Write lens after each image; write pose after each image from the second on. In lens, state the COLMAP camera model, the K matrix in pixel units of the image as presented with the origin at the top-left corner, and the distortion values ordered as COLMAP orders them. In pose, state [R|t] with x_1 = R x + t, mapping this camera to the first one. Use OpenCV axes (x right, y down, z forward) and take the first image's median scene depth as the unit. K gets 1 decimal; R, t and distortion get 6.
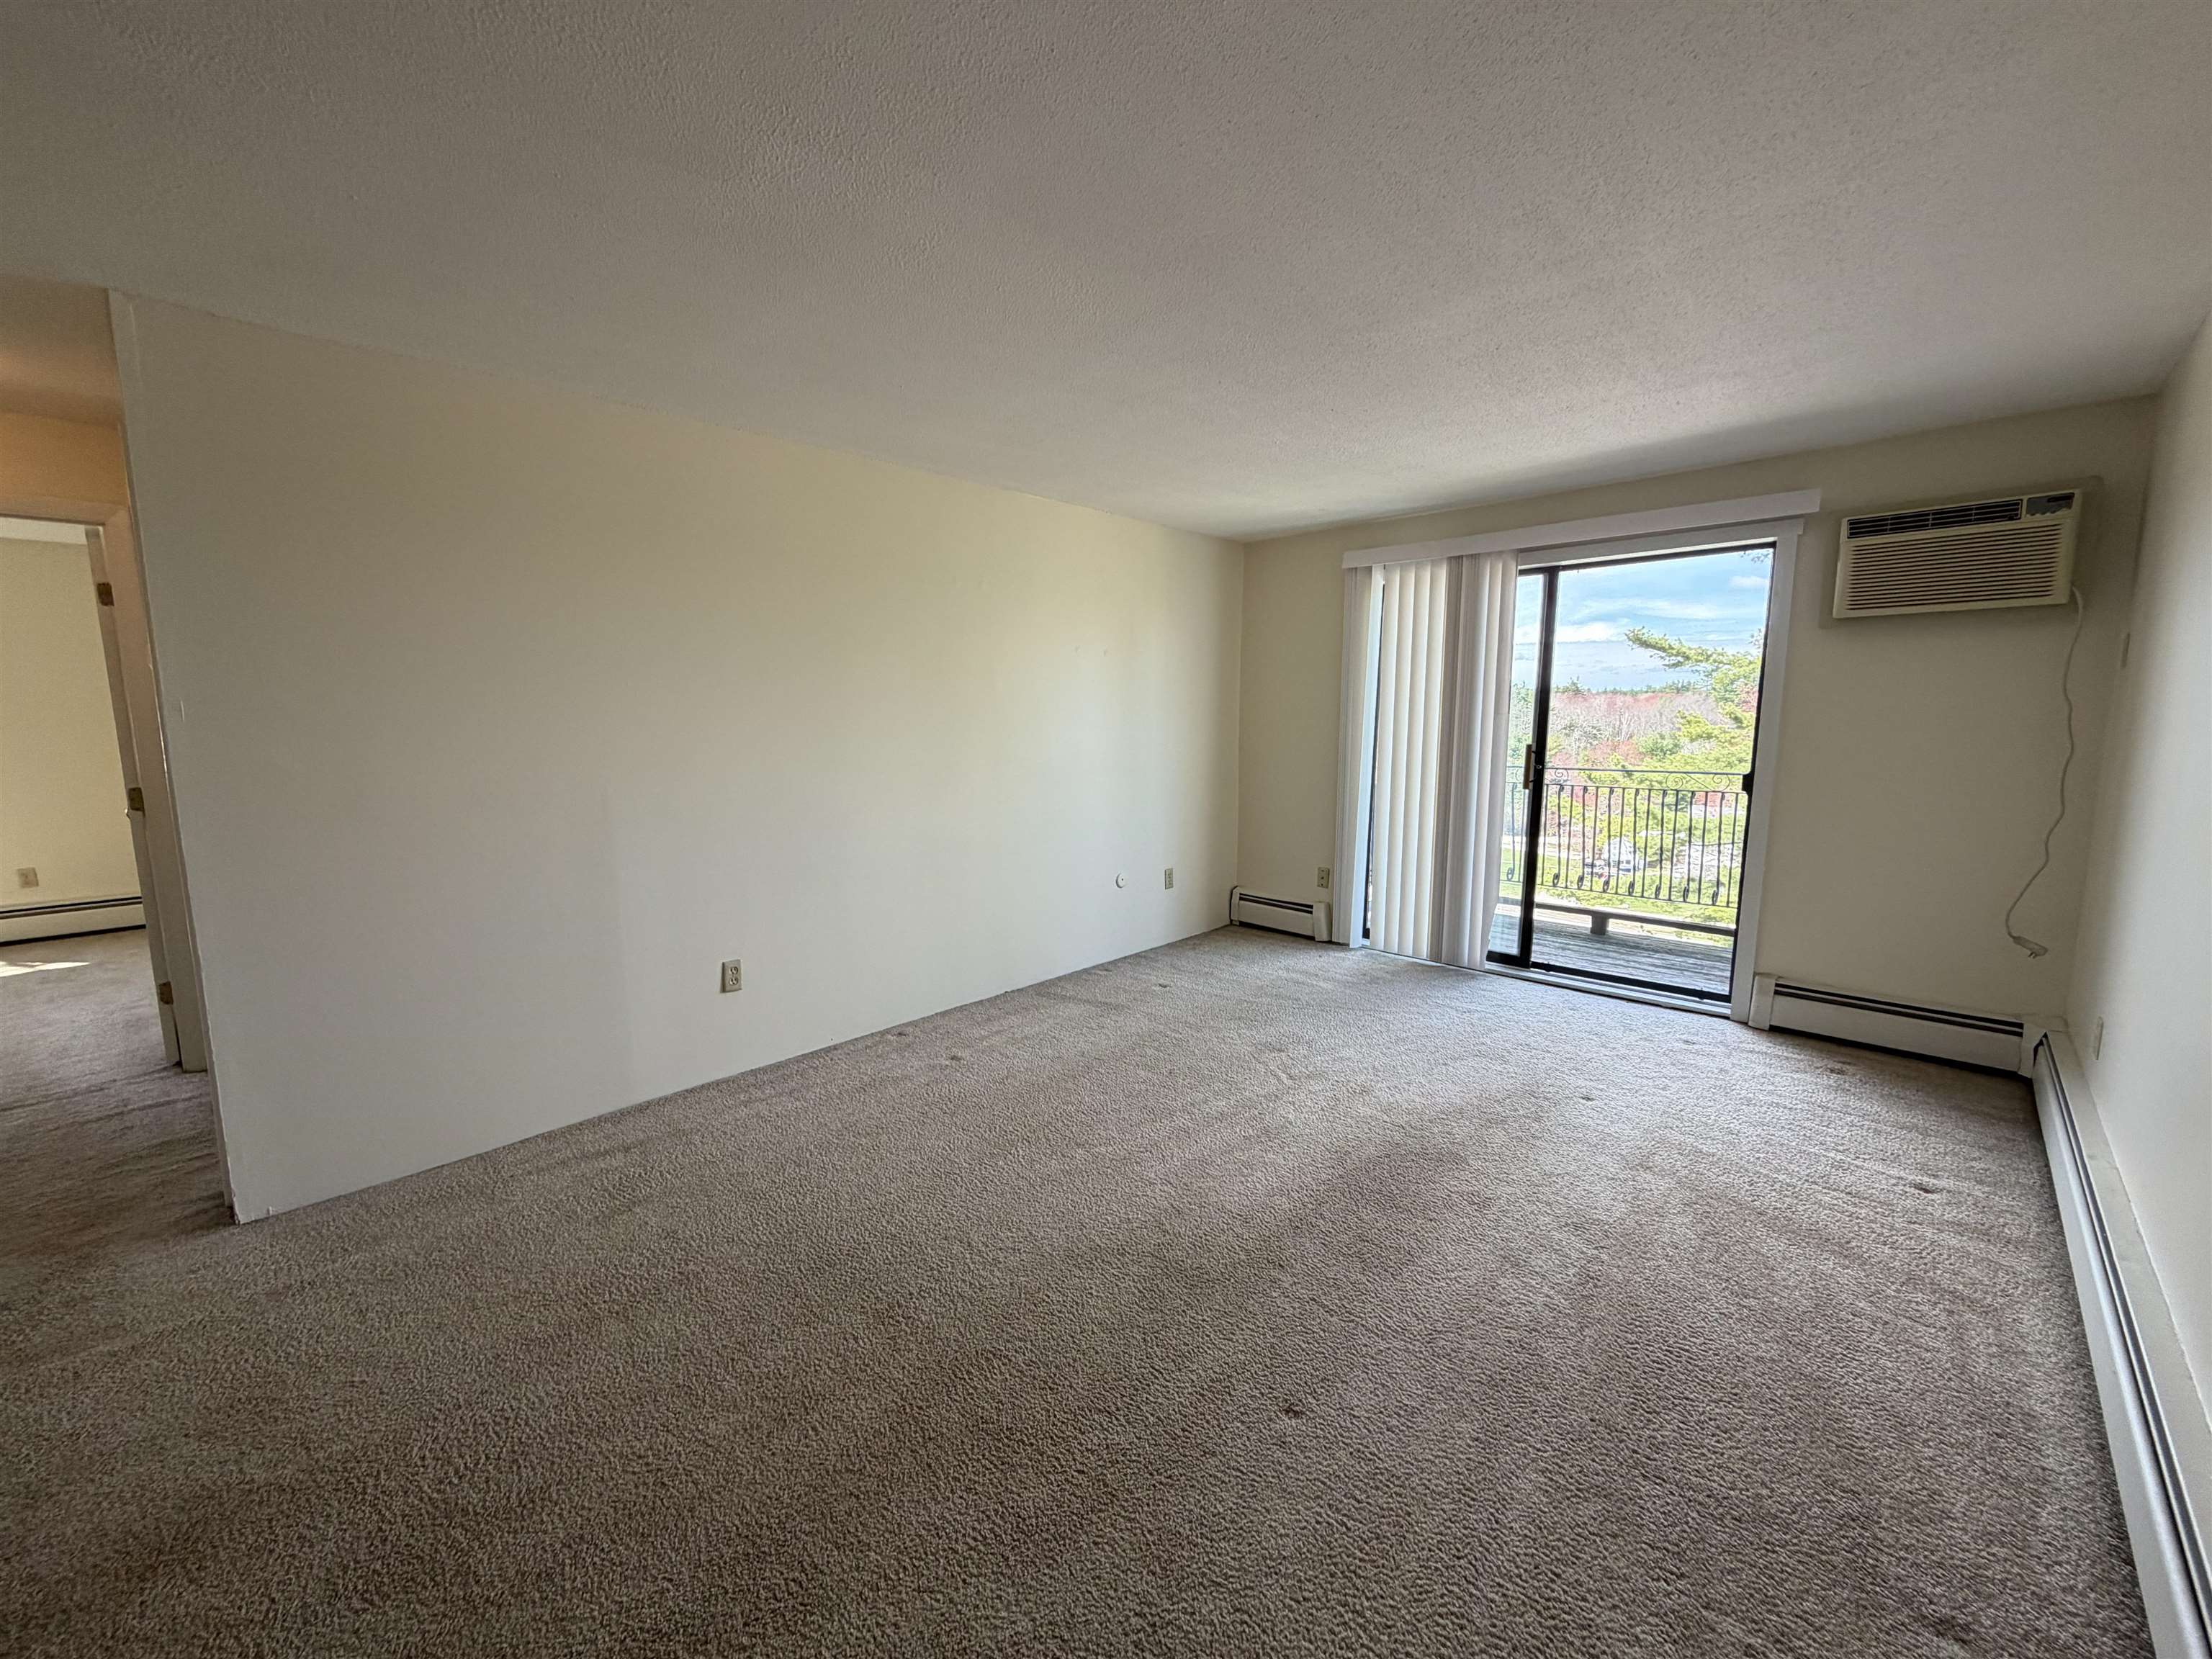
lens RADIAL K [[882.2, 0, 1098.7], [0, 882.2, 840.7], [0, 0, 1]] dist [0.001725, -0.000052]
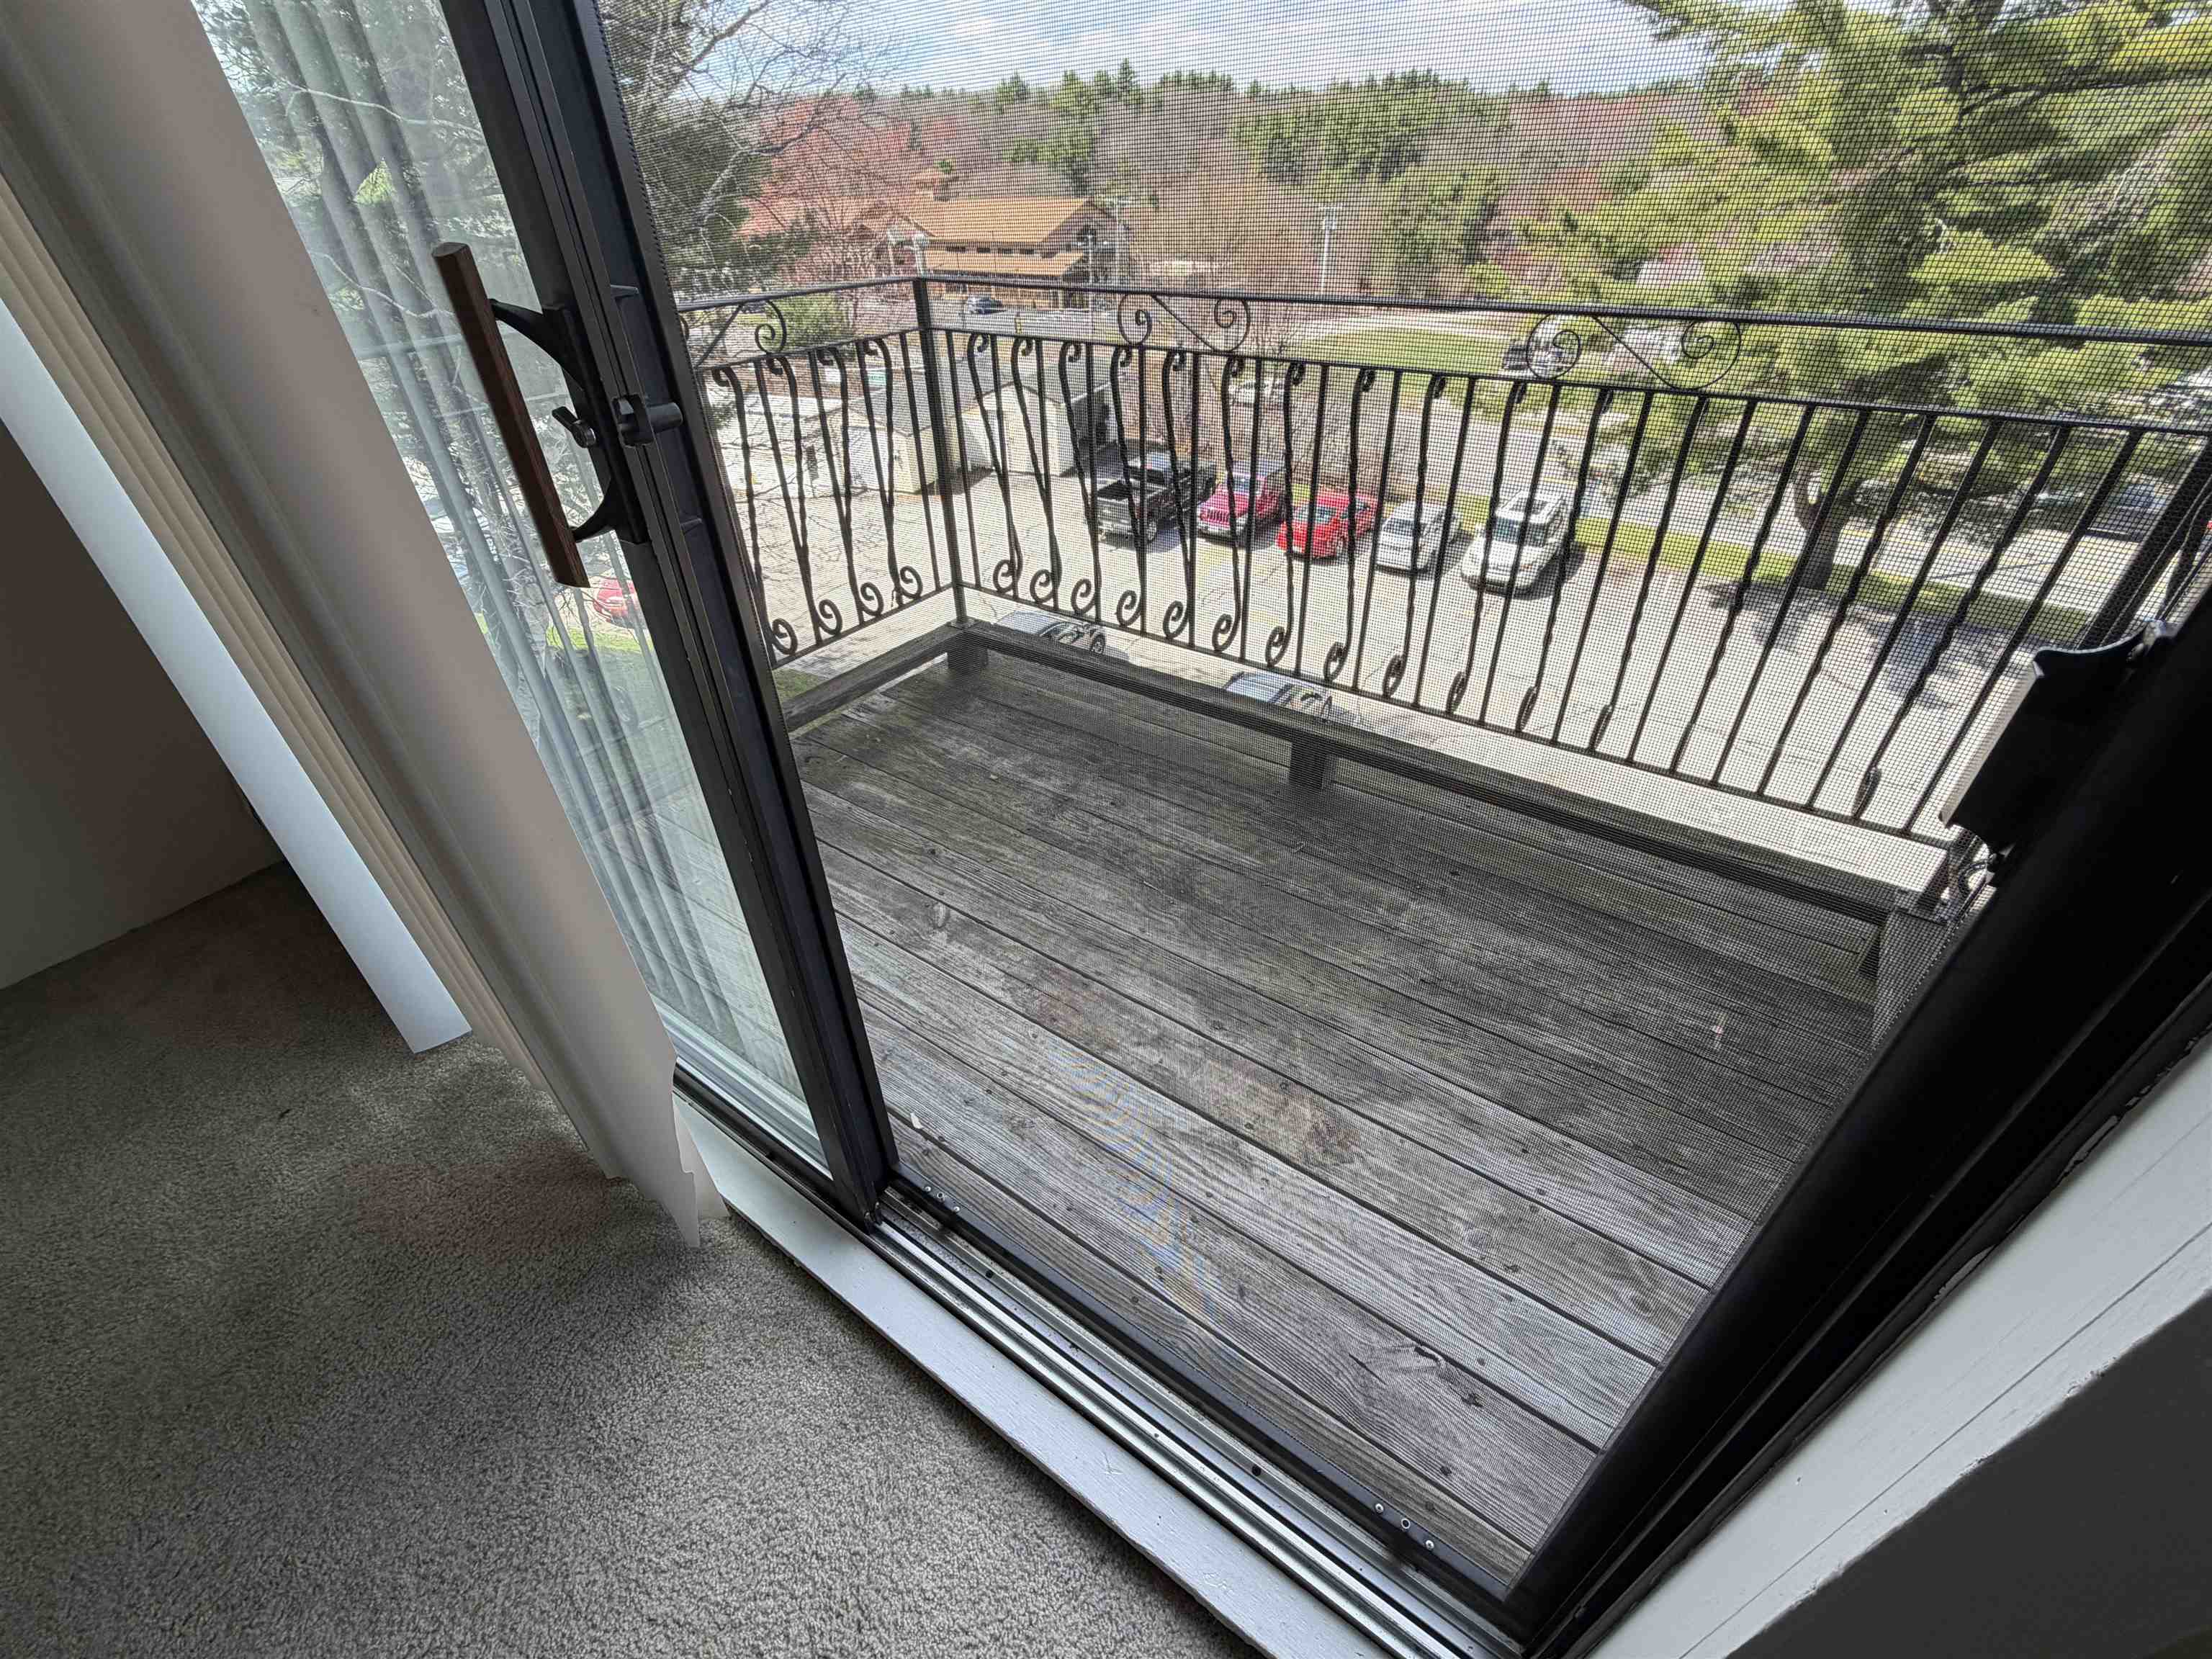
lens RADIAL K [[923.5, 0, 1111.1], [0, 923.5, 832.4], [0, 0, 1]] dist [0.001308, 0.000090]
pose [[0.990464, -0.098644, 0.096184, 0.117436], [0.040970, 0.877424, 0.477963, -0.019674], [-0.131542, -0.469464, 0.873098, 0.173012]]
